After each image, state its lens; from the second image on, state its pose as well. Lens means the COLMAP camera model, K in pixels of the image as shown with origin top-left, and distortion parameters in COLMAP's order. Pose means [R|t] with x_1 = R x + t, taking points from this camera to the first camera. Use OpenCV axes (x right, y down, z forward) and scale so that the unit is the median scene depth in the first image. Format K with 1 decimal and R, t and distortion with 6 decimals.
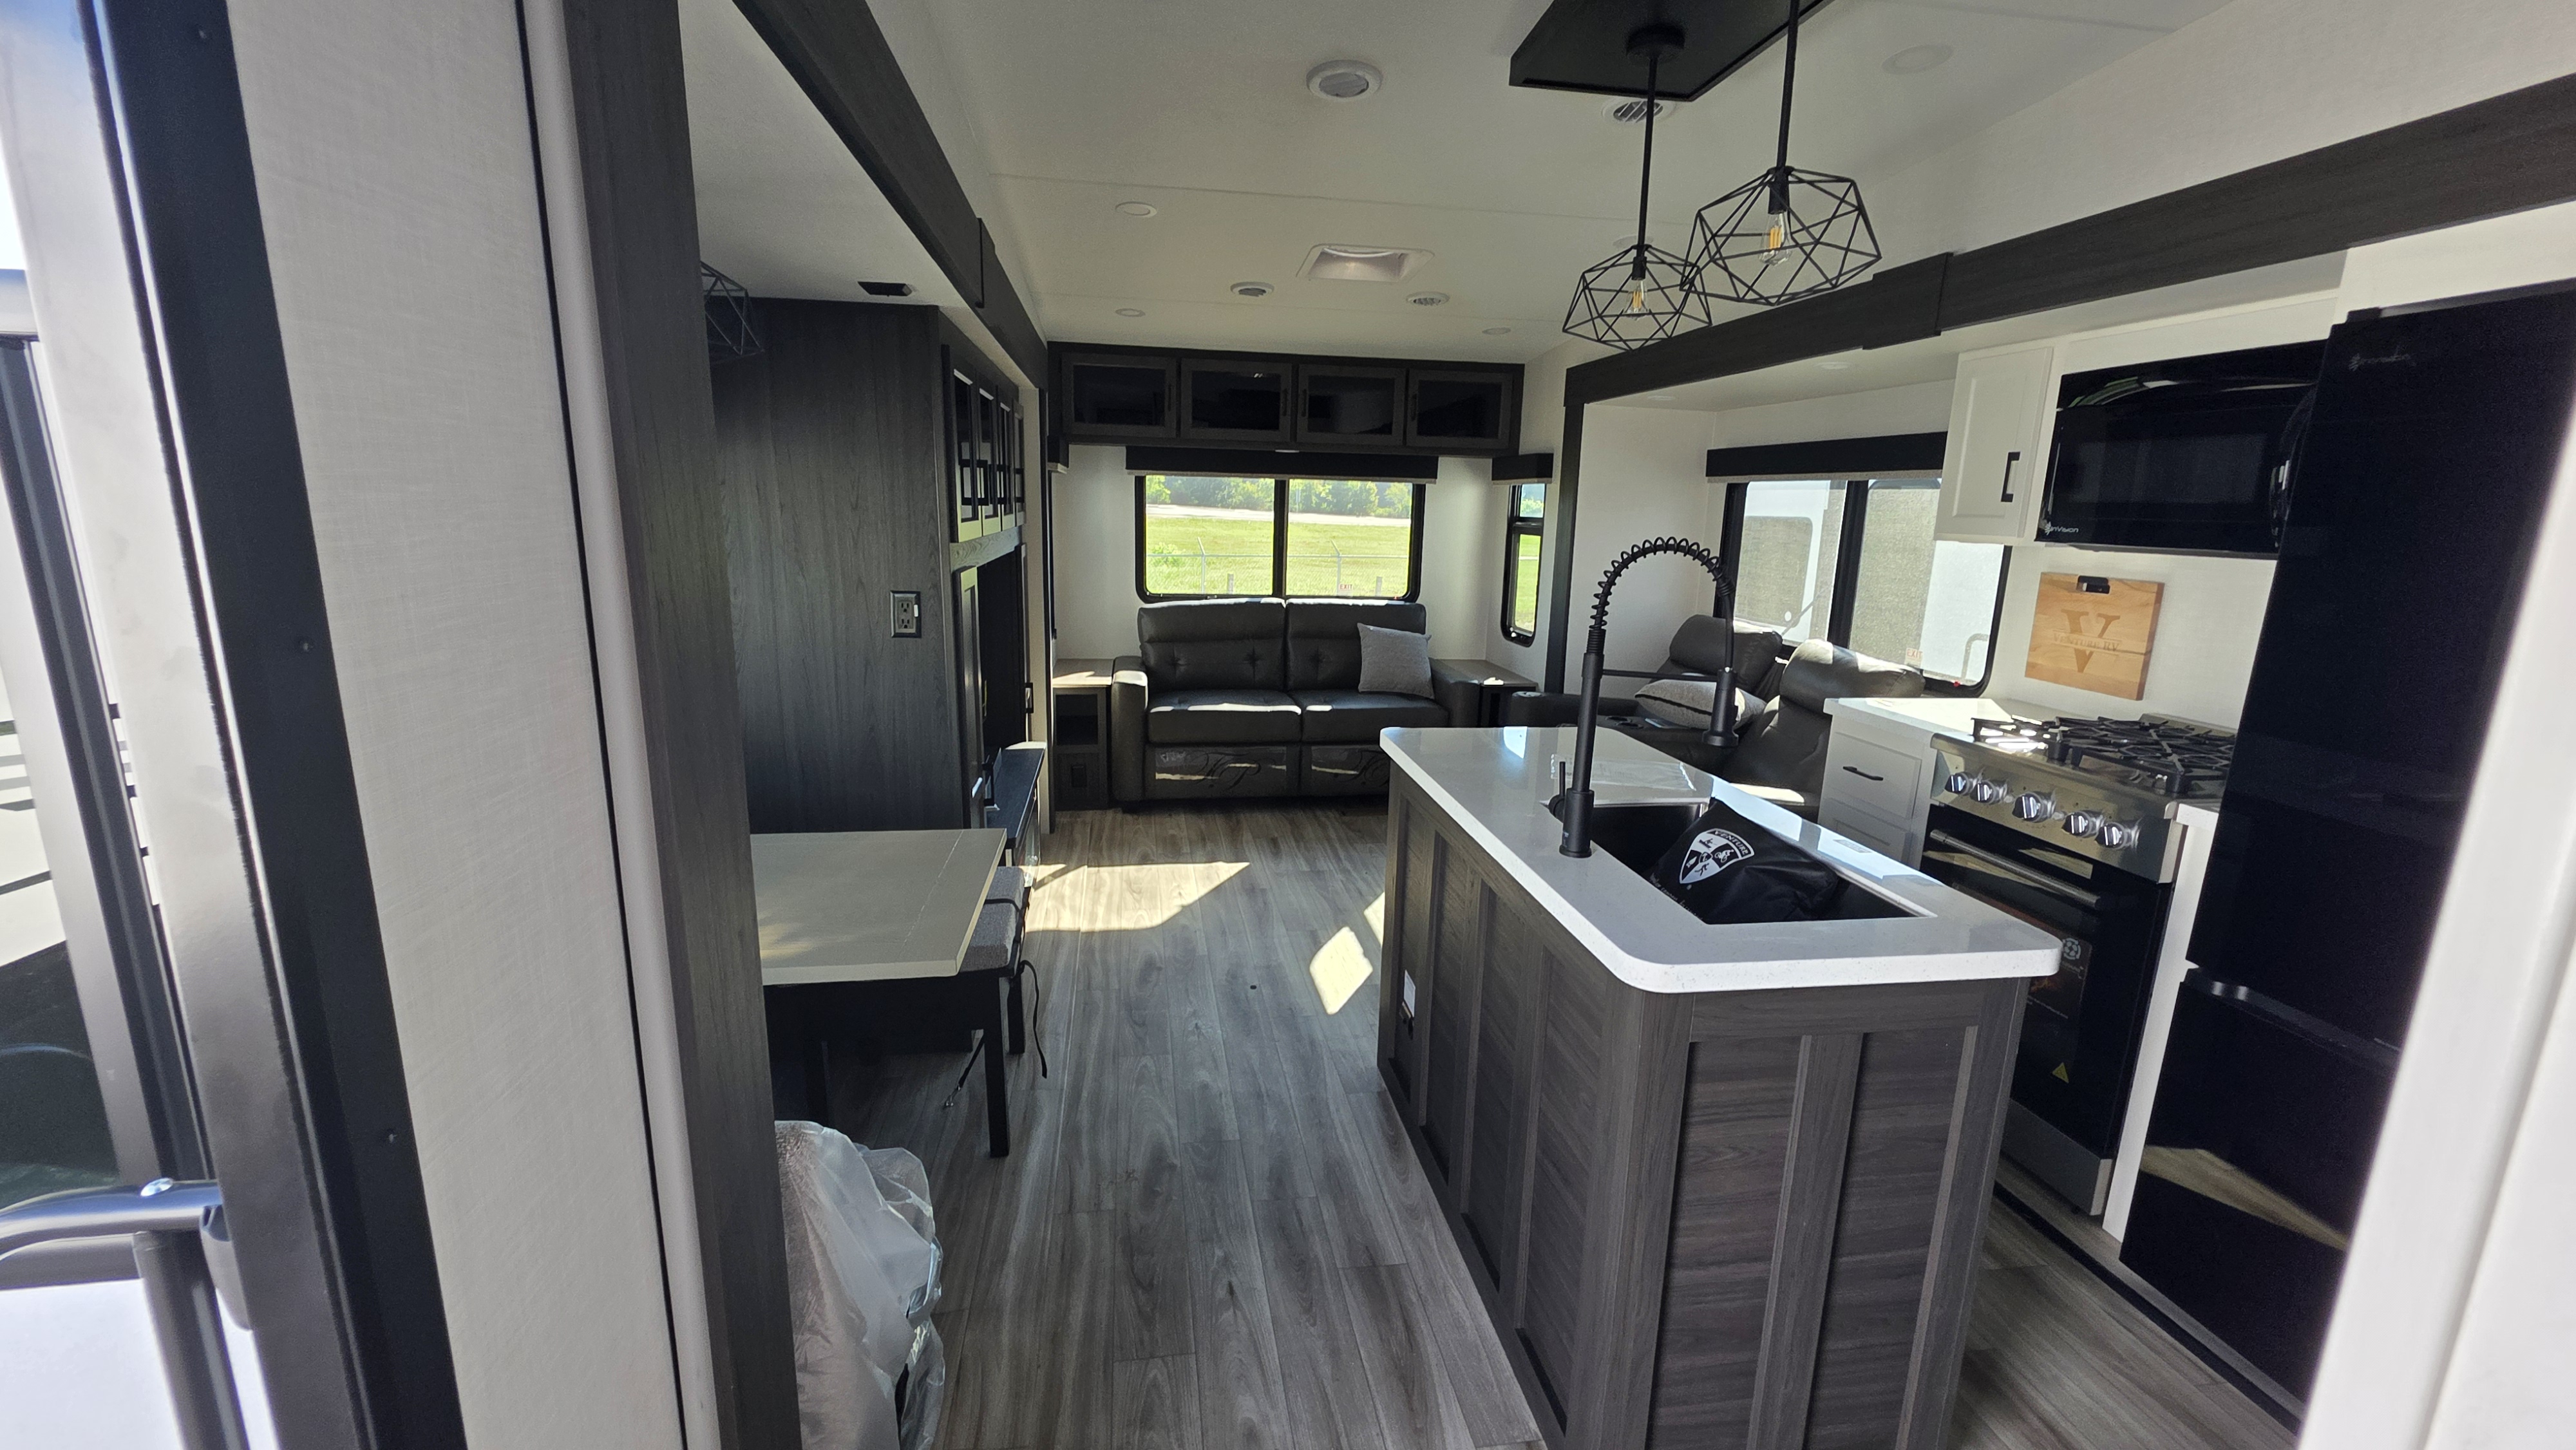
lens RADIAL K [[1032.1, 0, 1282.1], [0, 1032.1, 719.8], [0, 0, 1]] dist [0.003080, -0.000477]
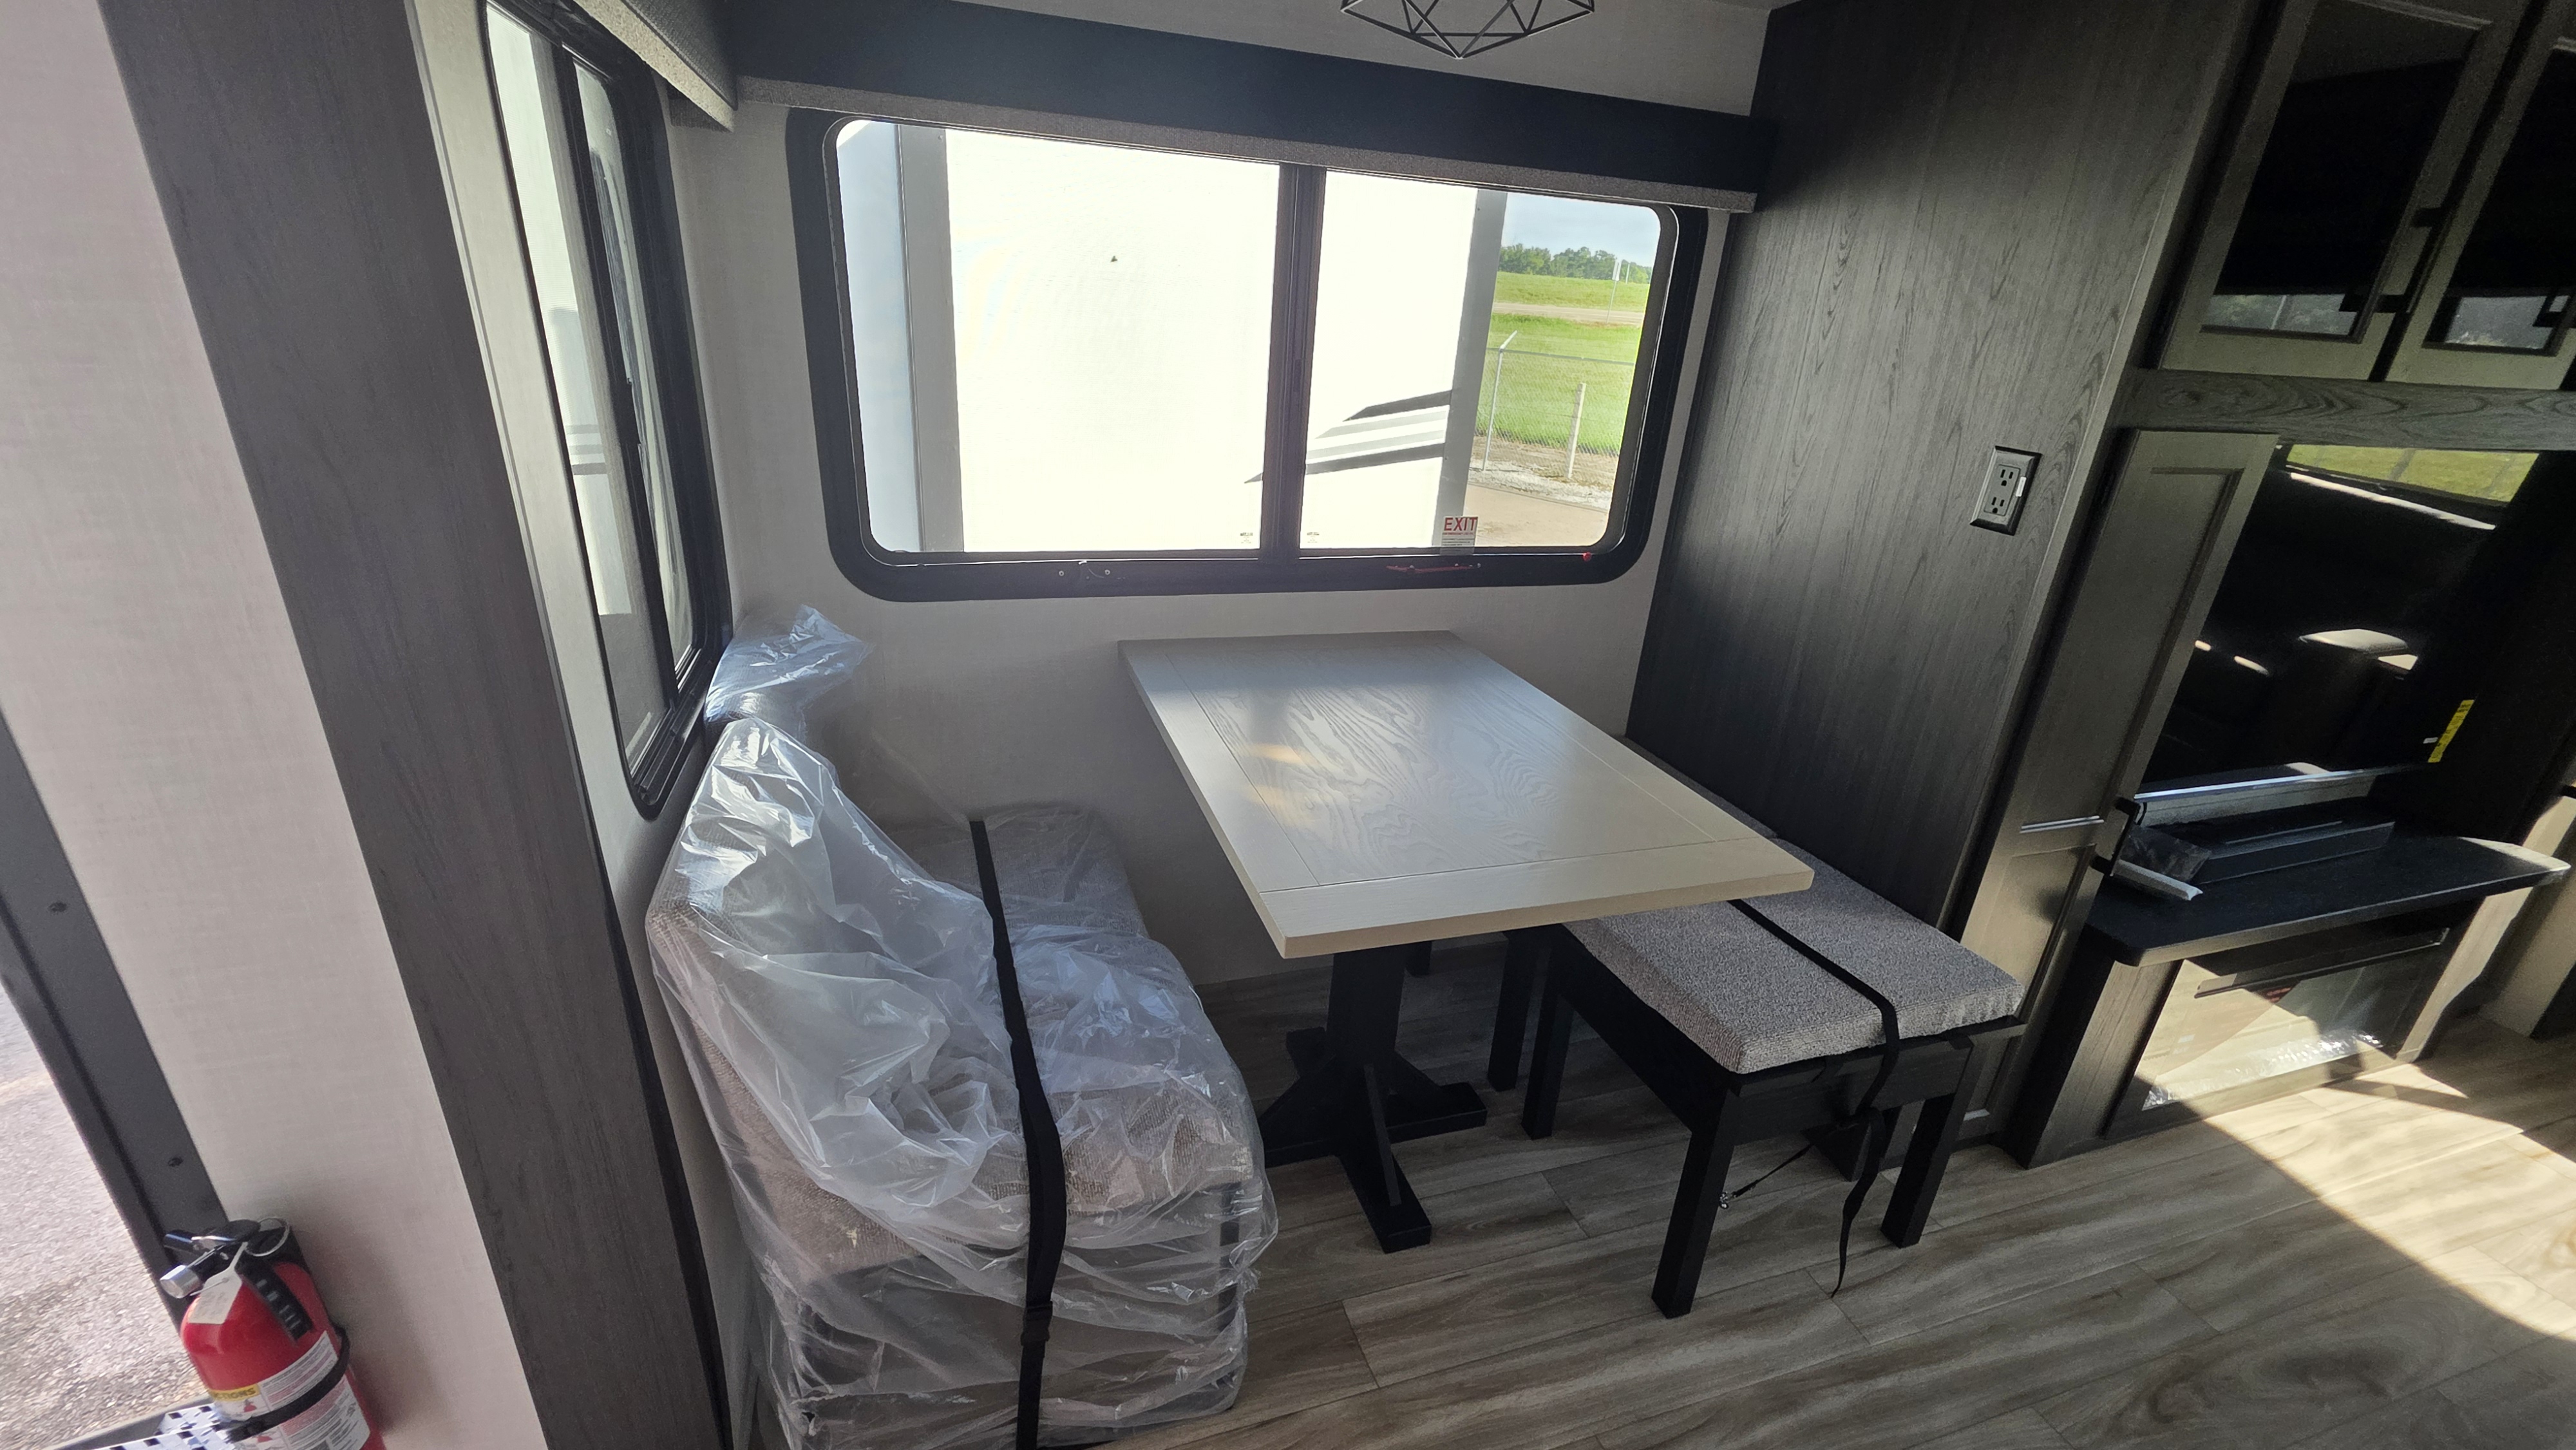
lens RADIAL K [[1042.9, 0, 1284.4], [0, 1042.9, 719.8], [0, 0, 1]] dist [0.001569, -0.000465]
pose [[0.167903, 0.356109, -0.919236, 0.119834], [-0.251848, 0.917026, 0.309251, -0.049910], [0.953090, 0.179583, 0.243656, 0.391460]]
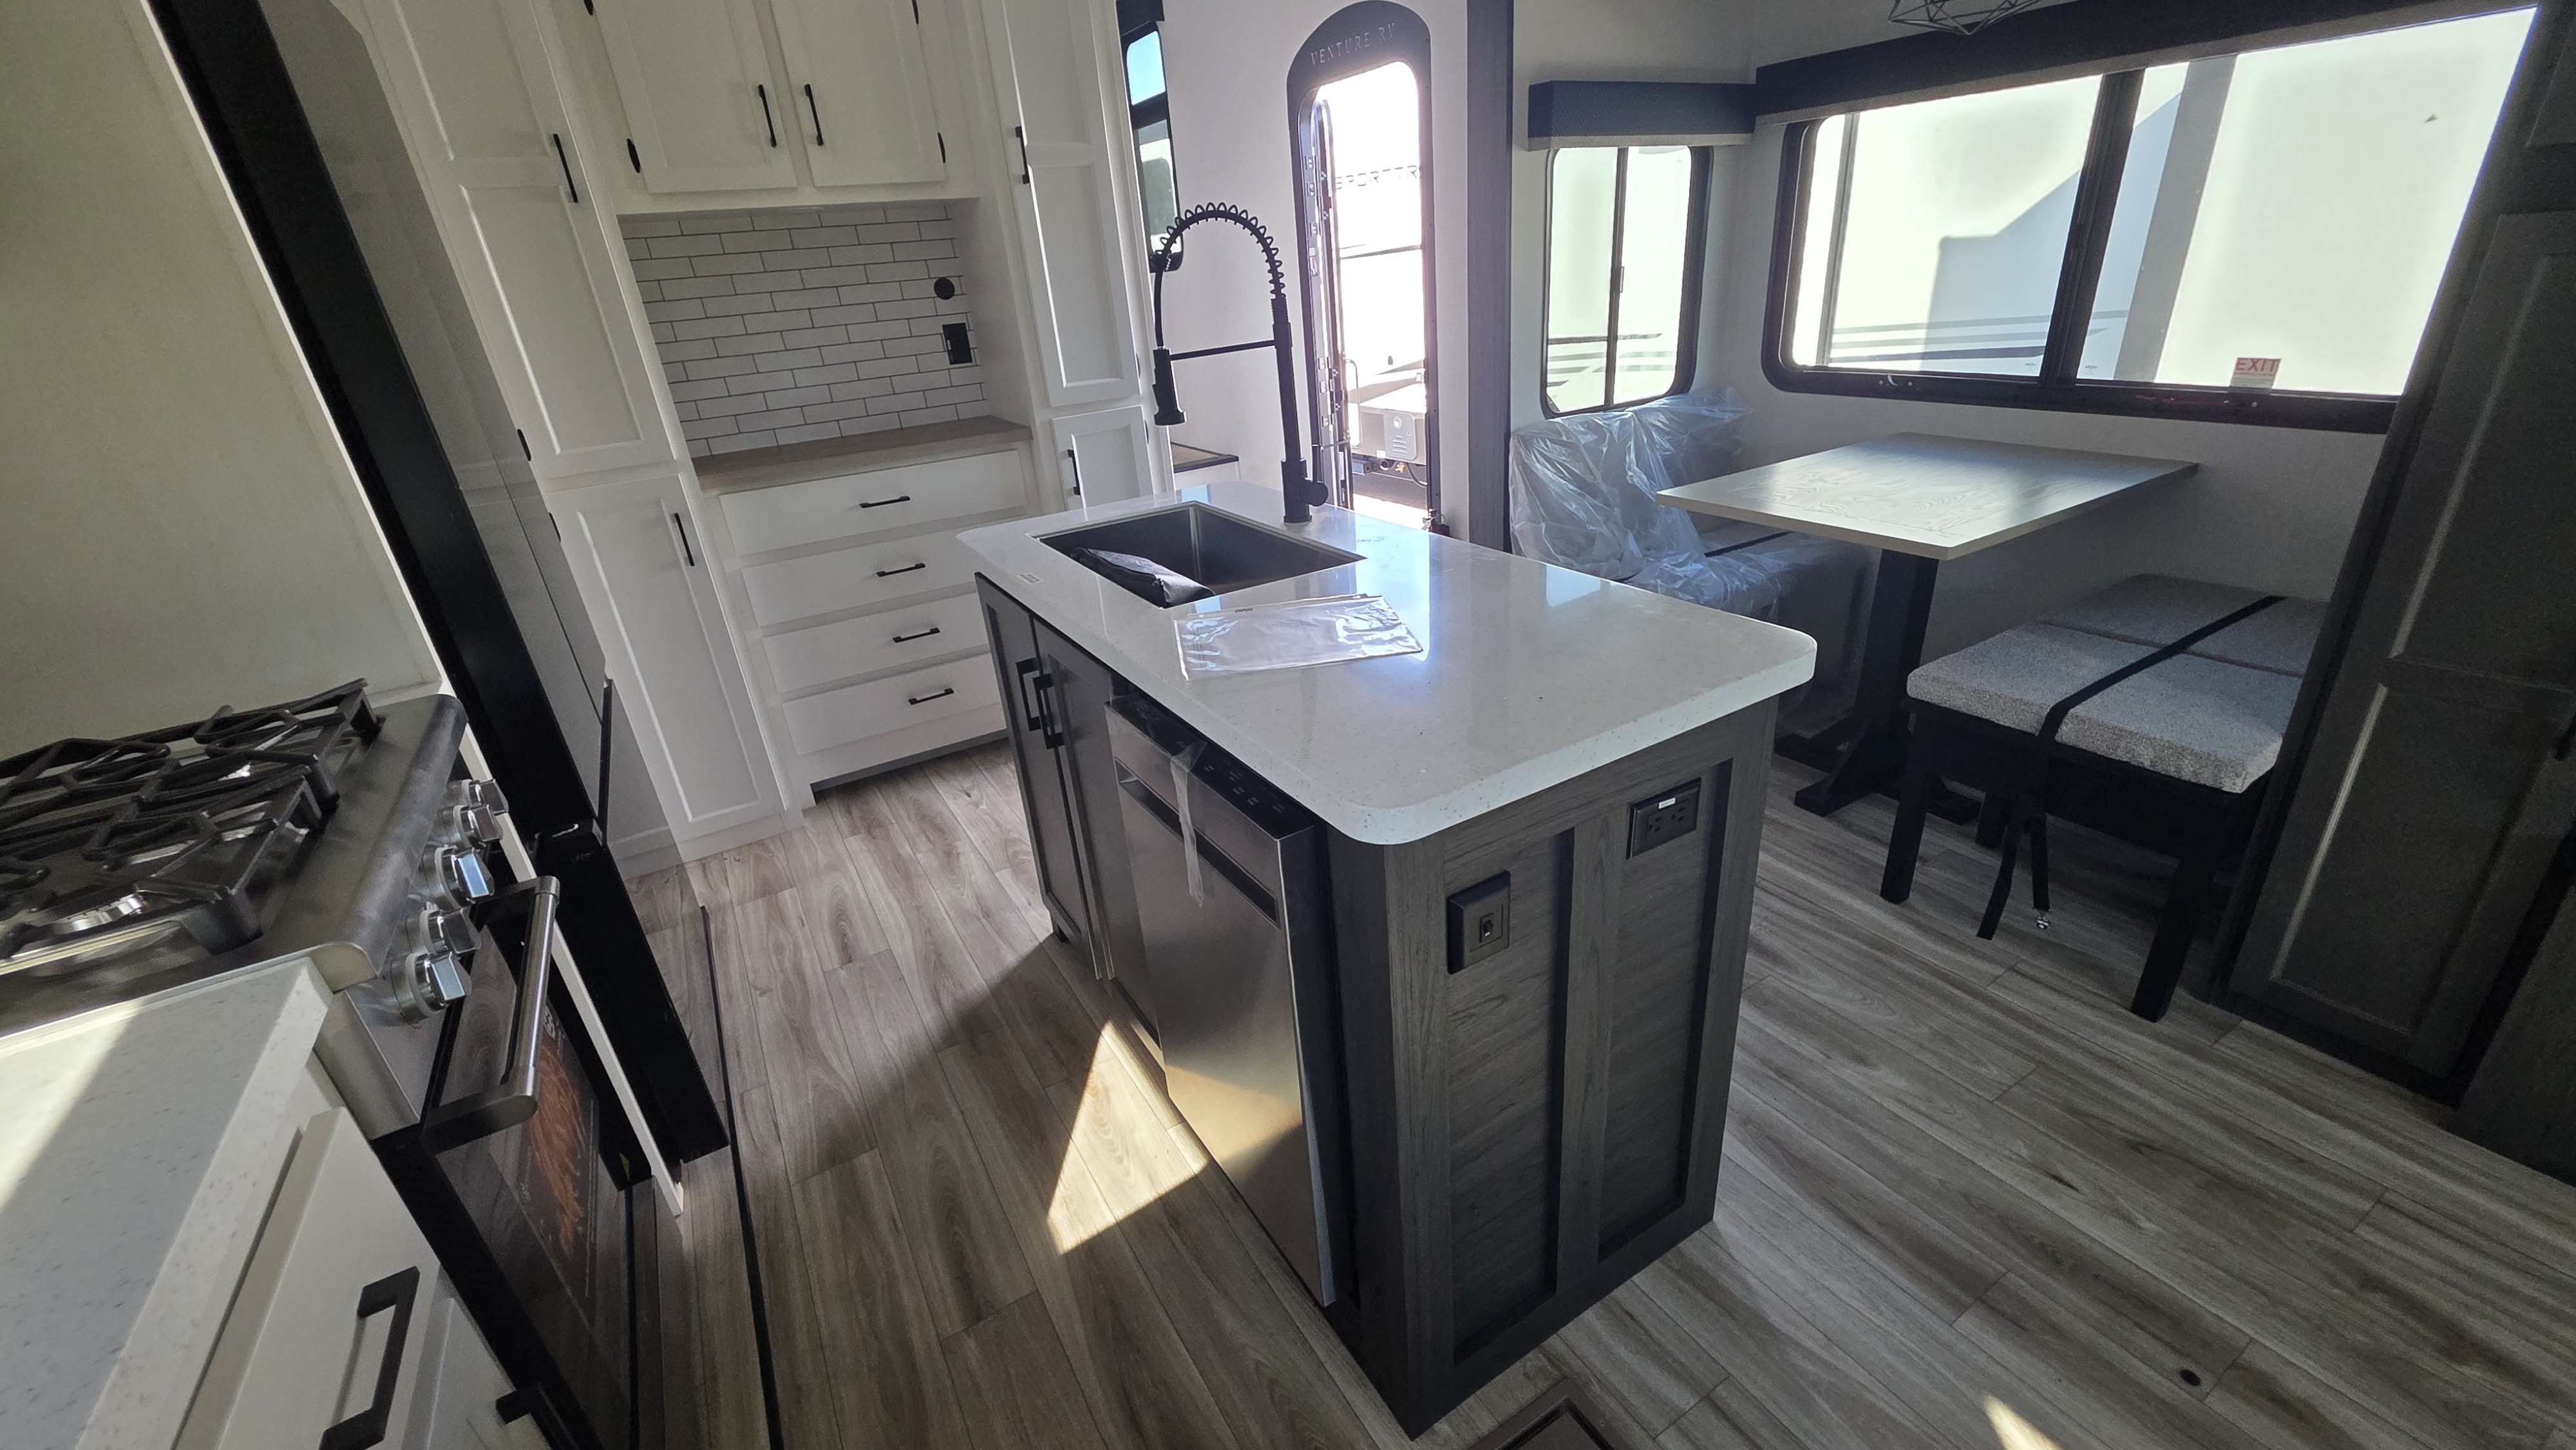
lens RADIAL K [[1042.9, 0, 1284.4], [0, 1042.9, 719.8], [0, 0, 1]] dist [0.001569, -0.000465]
pose [[-0.921839, 0.198395, -0.332946, 0.375675], [-0.025791, 0.825746, 0.563453, -0.168896], [0.386715, 0.527999, -0.756087, 1.027146]]
